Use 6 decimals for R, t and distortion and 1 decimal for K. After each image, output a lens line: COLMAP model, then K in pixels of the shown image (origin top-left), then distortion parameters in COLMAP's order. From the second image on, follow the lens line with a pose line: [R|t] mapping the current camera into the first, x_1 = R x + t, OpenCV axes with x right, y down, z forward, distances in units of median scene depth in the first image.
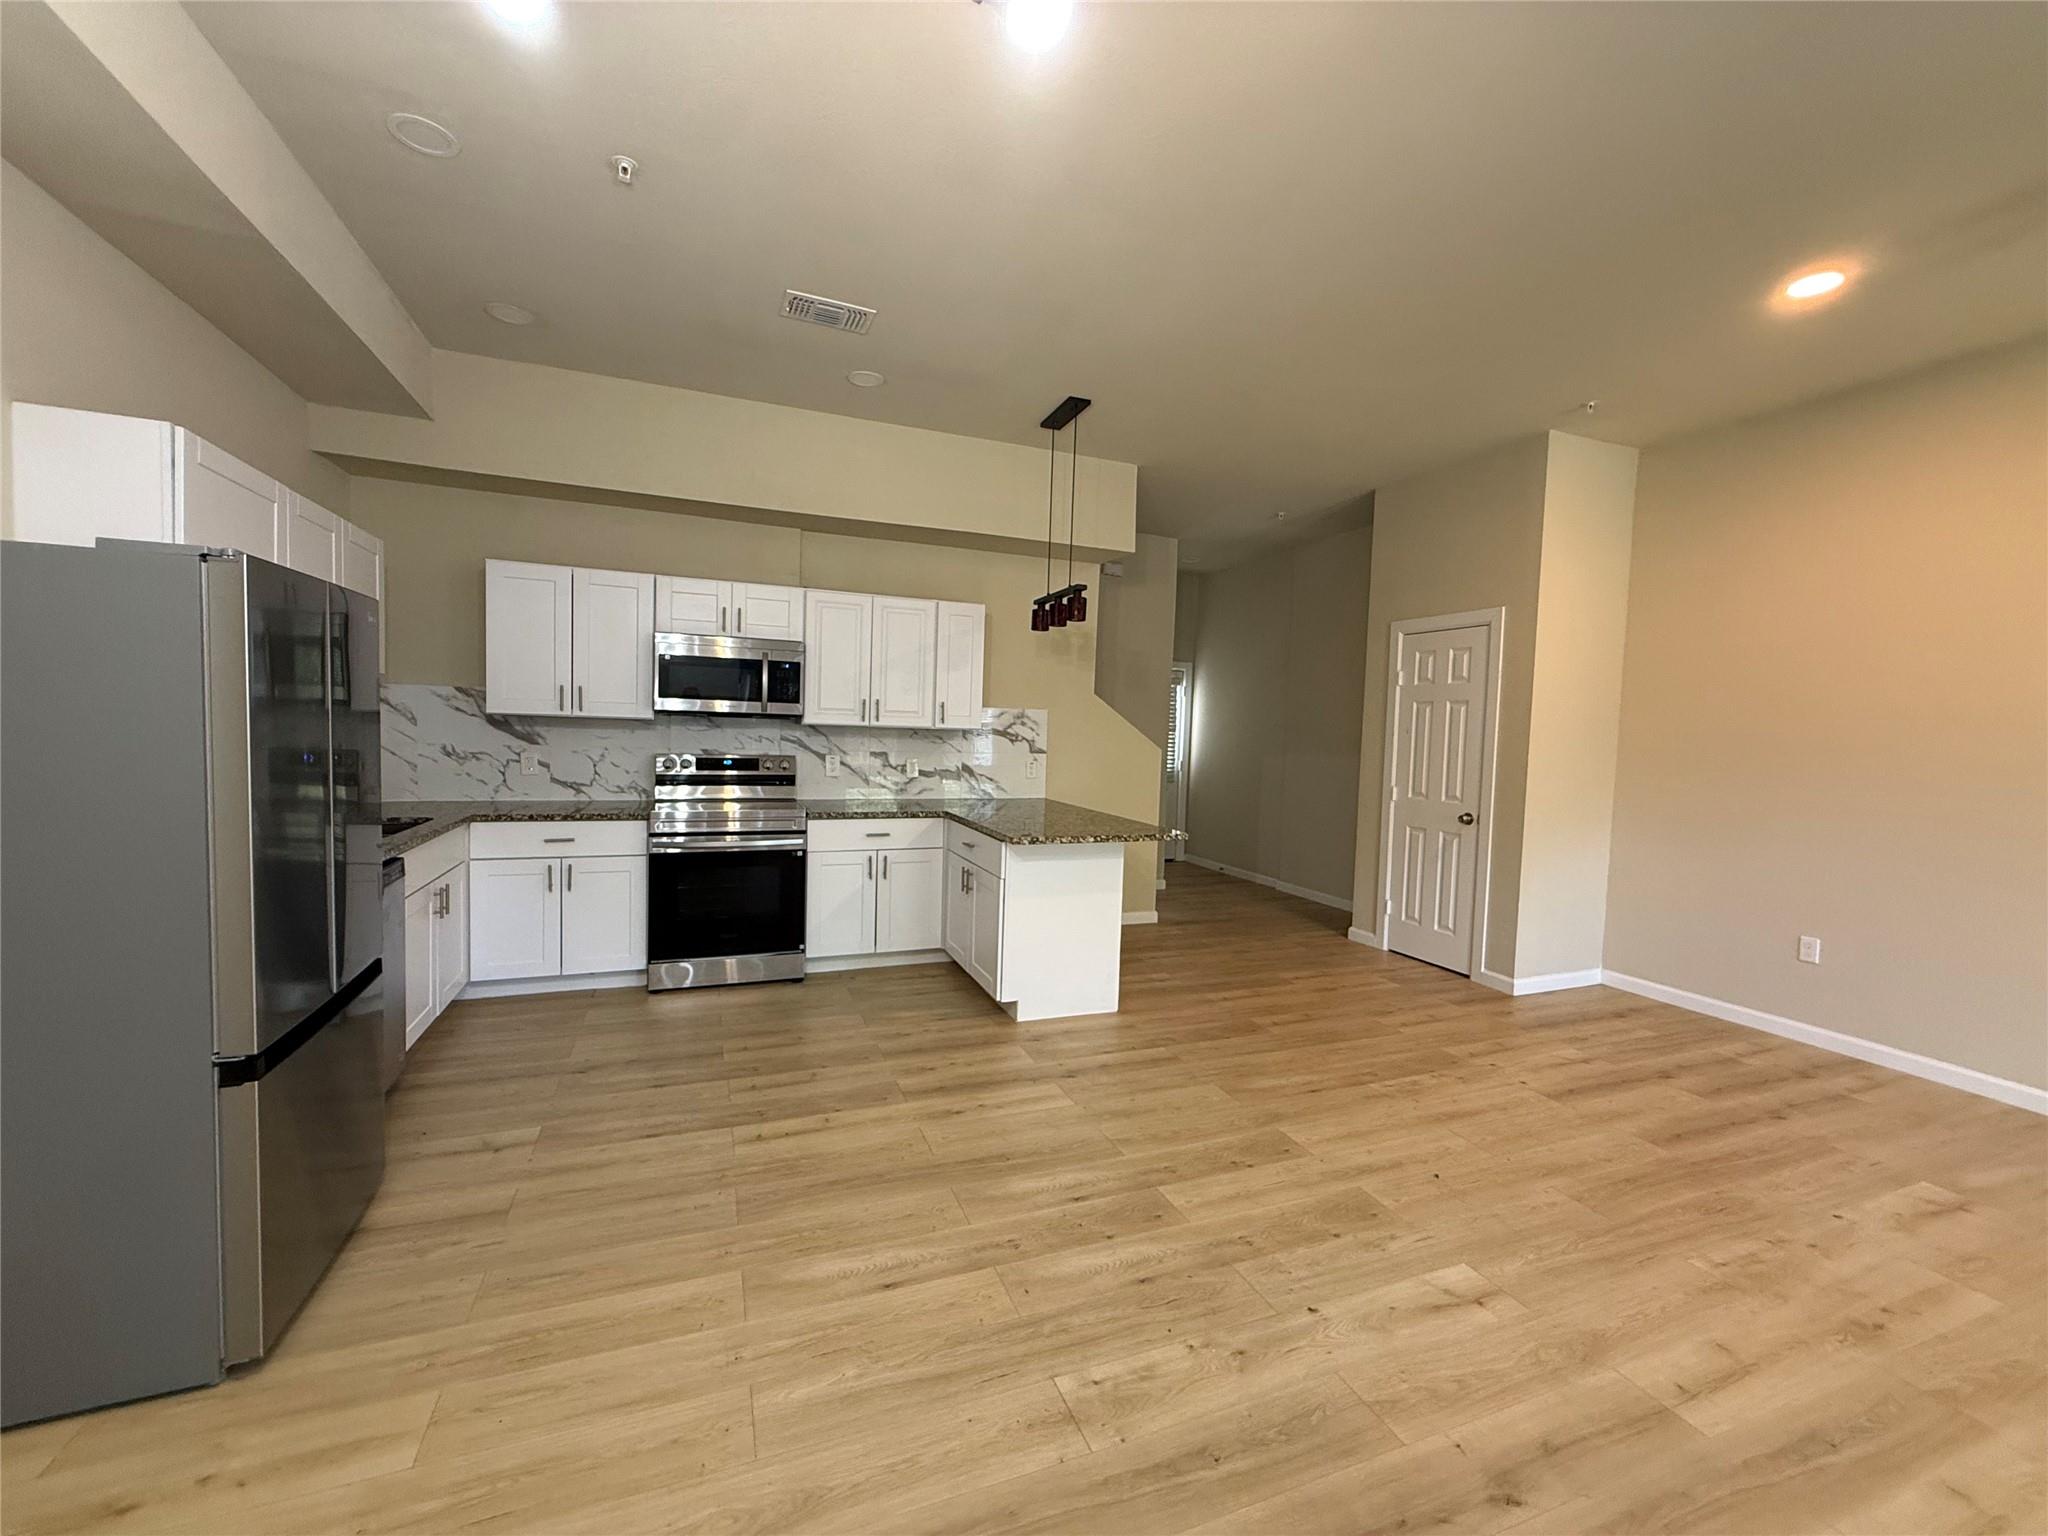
lens RADIAL K [[823.0, 0, 1018.9], [0, 823.0, 728.5], [0, 0, 1]] dist [0.004648, 0.000165]
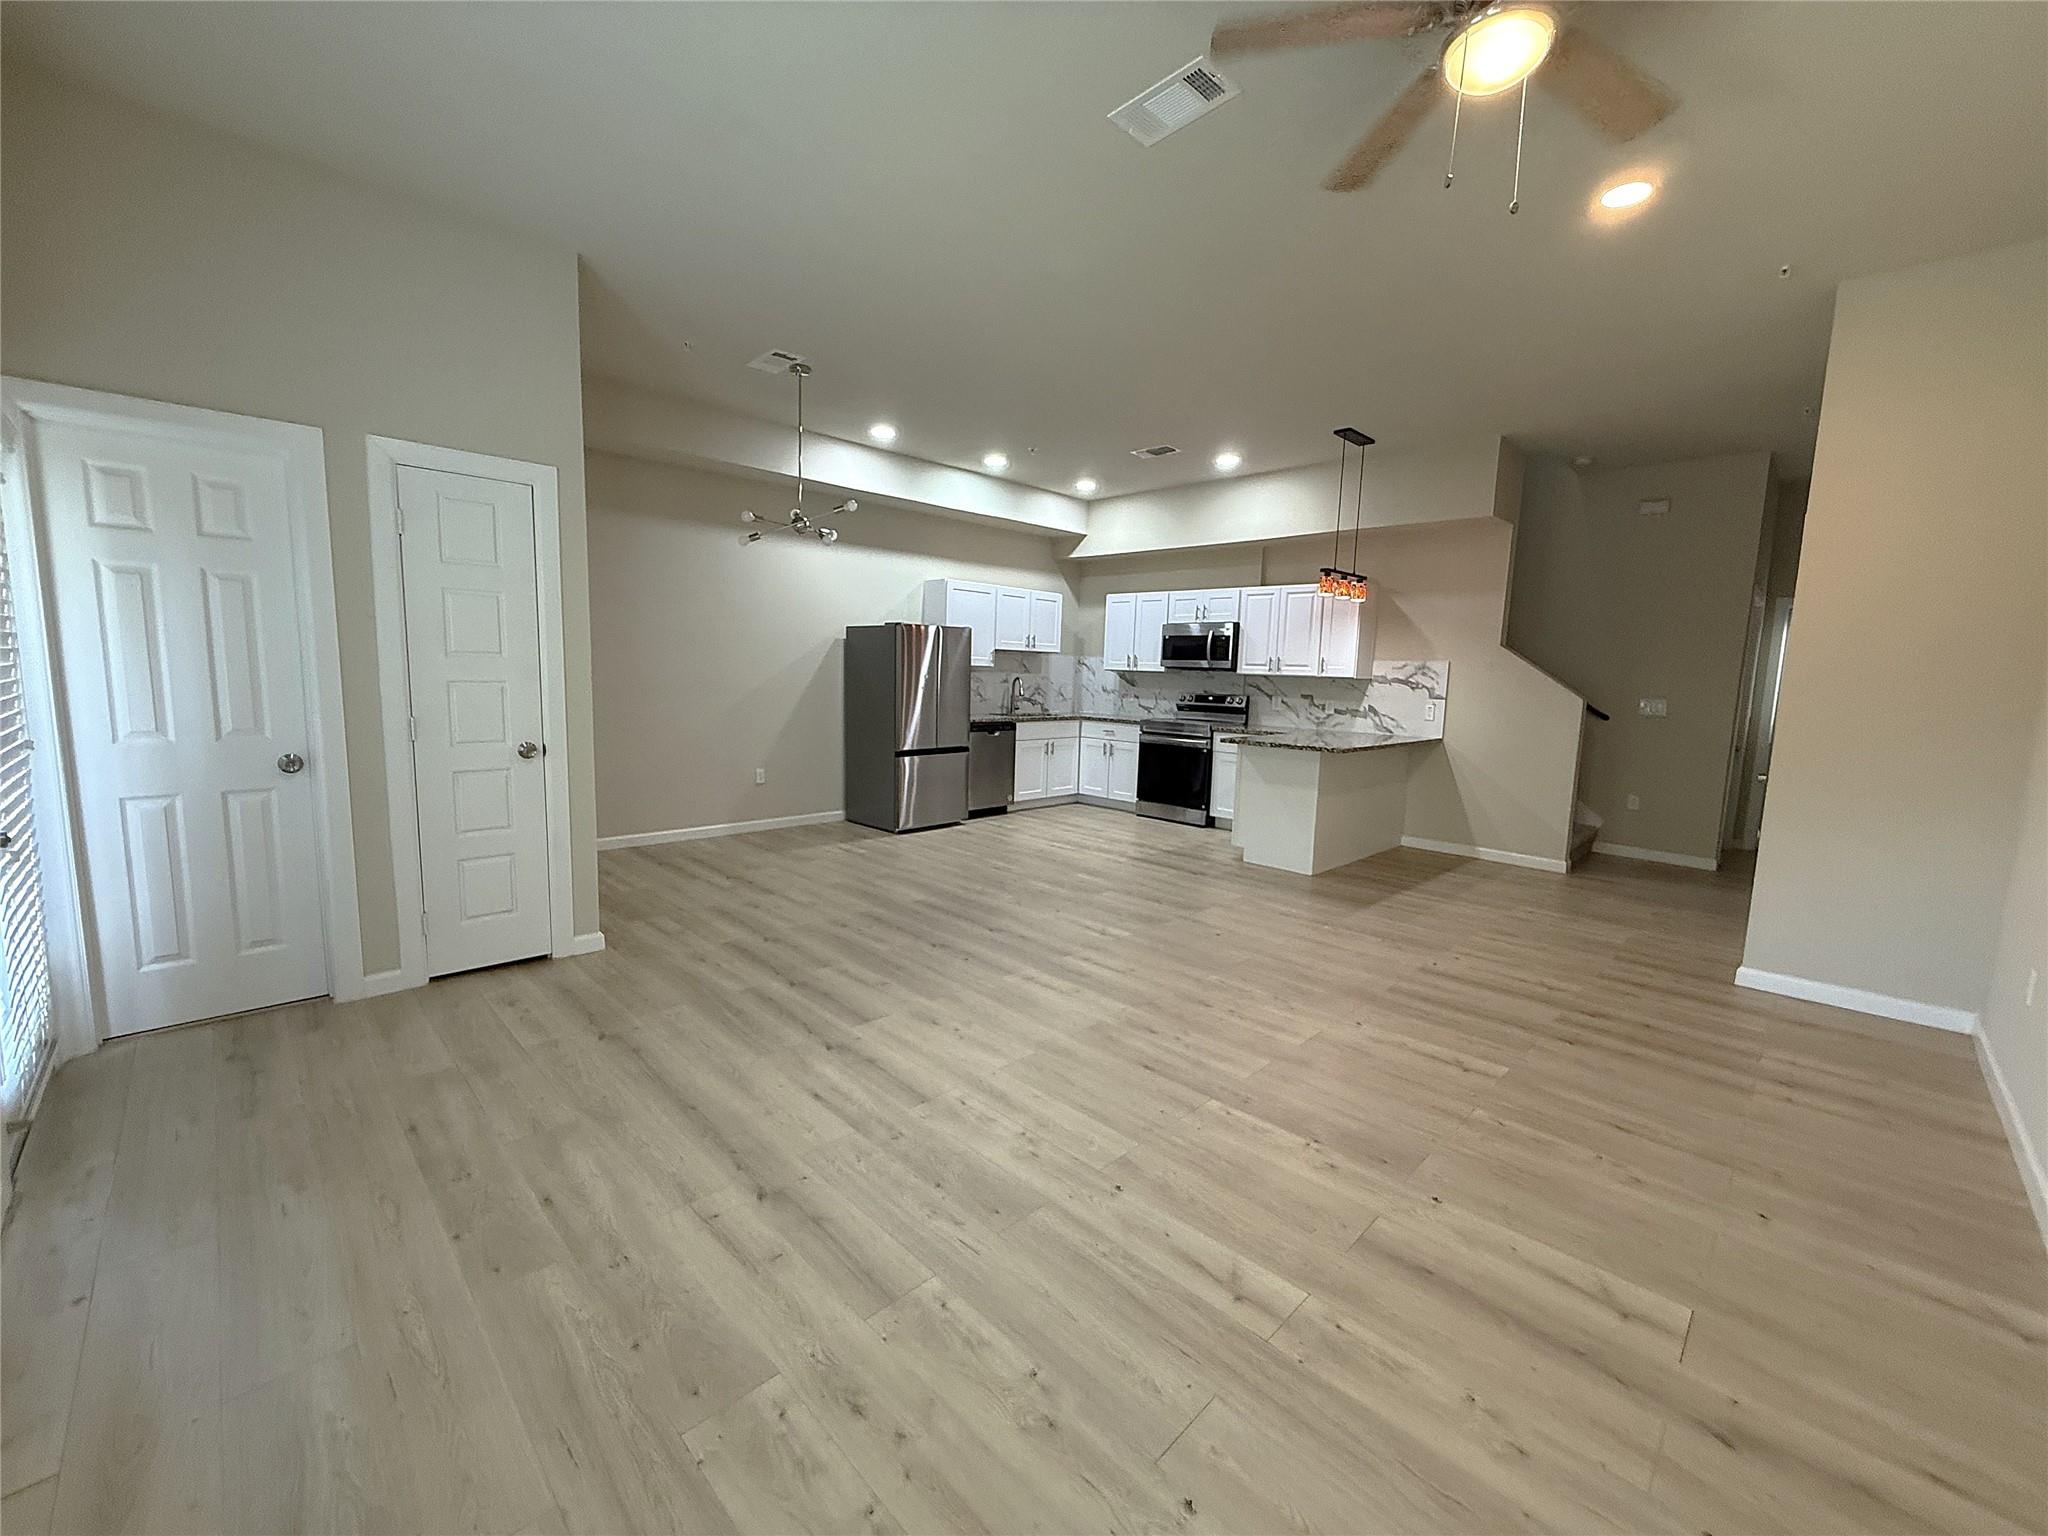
lens RADIAL K [[823.0, 0, 1028.7], [0, 823.0, 769.4], [0, 0, 1]] dist [0.004648, 0.000165]
pose [[0.407027, 0.093802, -0.908587, 1.316869], [-0.015416, 0.995277, 0.095846, 0.039694], [0.913286, -0.025005, 0.406551, -0.015112]]
